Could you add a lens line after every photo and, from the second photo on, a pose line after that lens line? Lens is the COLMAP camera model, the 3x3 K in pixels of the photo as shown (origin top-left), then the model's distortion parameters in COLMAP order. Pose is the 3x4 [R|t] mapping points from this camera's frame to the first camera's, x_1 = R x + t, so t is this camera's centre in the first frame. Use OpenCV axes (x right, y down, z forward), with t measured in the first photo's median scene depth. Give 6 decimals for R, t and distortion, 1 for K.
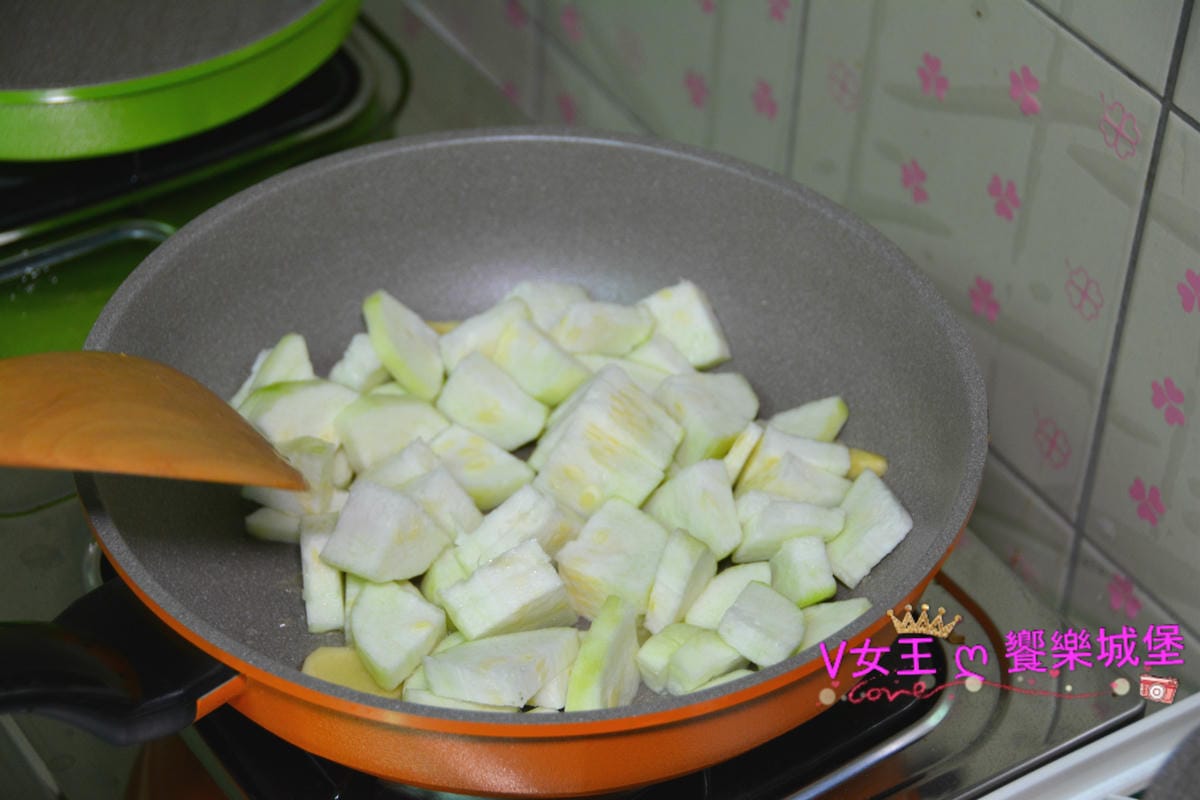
lens RADIAL K [[3243.3, 0, 600.0], [0, 3243.3, 400.0], [0, 0, 1]] dist [0.635494, 0.678946]
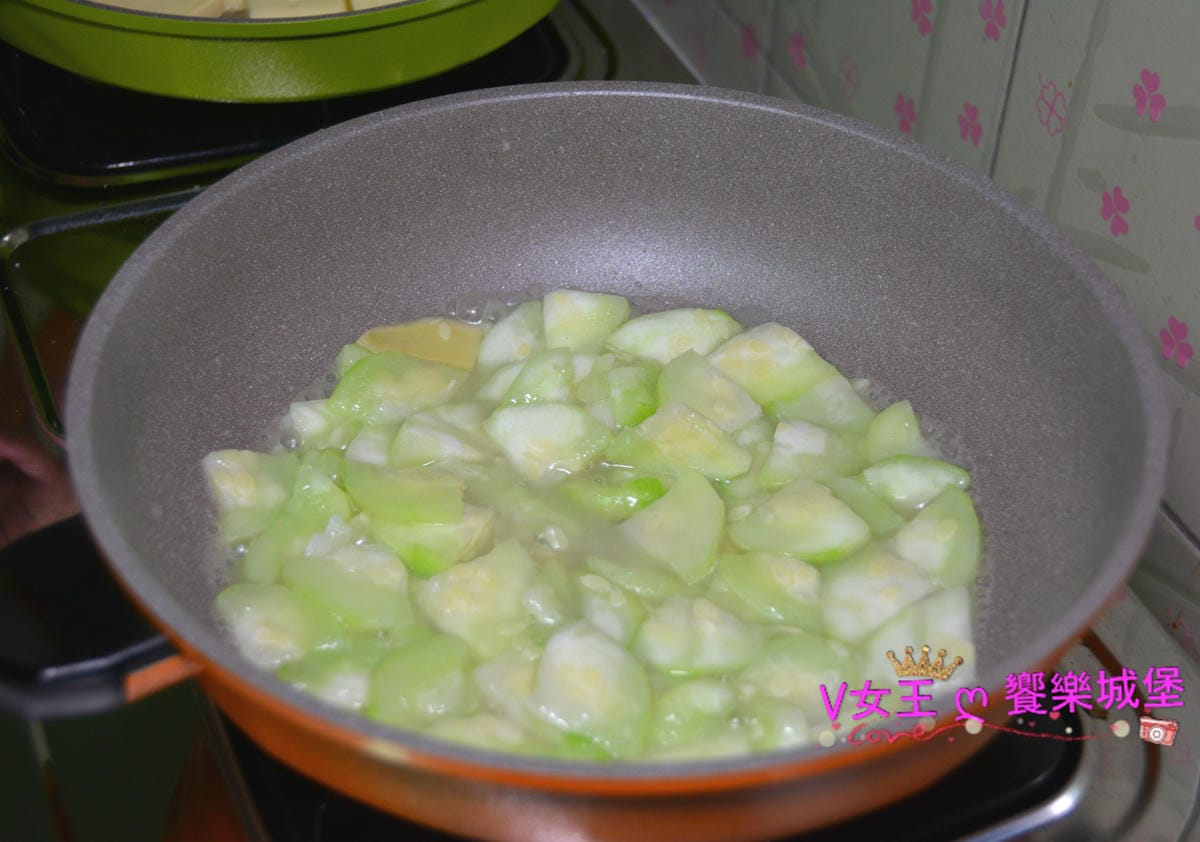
lens RADIAL K [[2210.3, 0, 600.0], [0, 2210.3, 421.0], [0, 0, 1]] dist [0.135827, 0.377087]
pose [[0.984532, 0.119401, -0.128217, 0.044778], [-0.120571, 0.992704, -0.001374, 0.012931], [0.127117, 0.016812, 0.991745, 0.389974]]
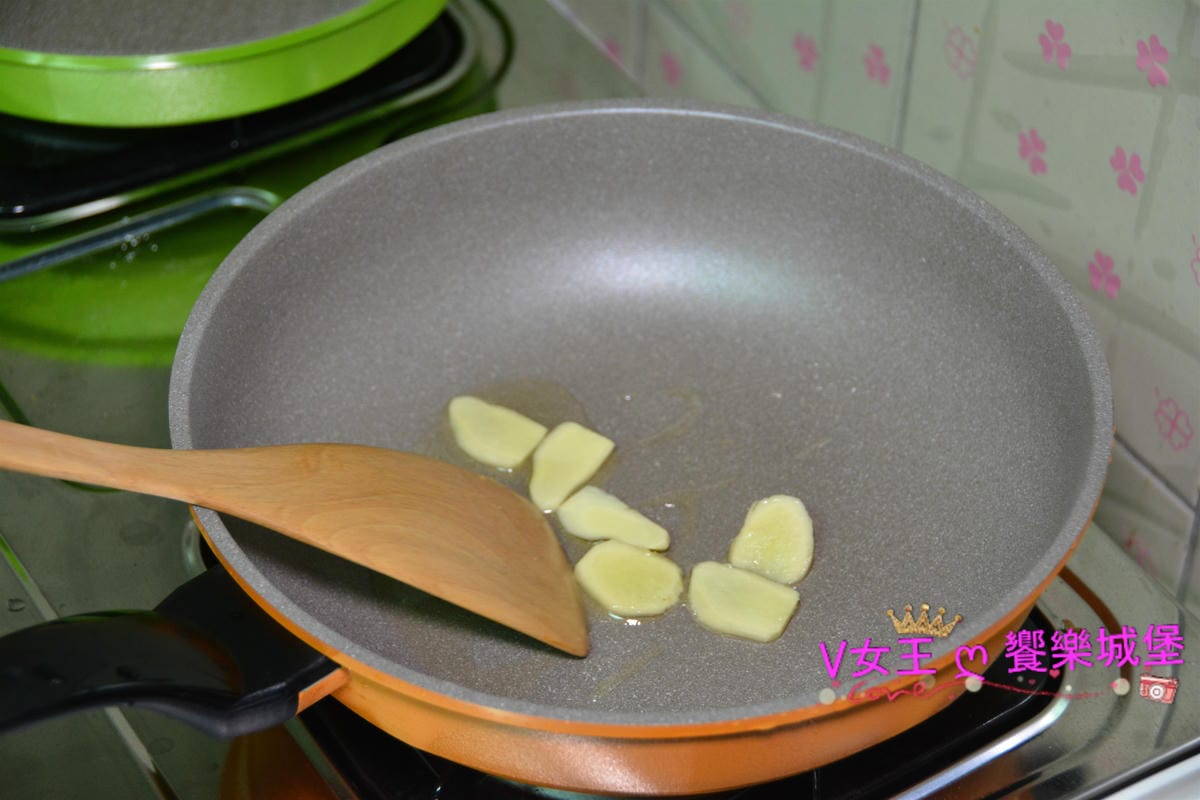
lens RADIAL K [[3243.3, 0, 600.0], [0, 3243.3, 400.0], [0, 0, 1]] dist [0.635494, 0.678946]
pose [[0.999618, 0.010146, -0.025726, -0.006977], [-0.009566, 0.999700, 0.022566, -0.015881], [0.025947, -0.022311, 0.999414, 0.022952]]
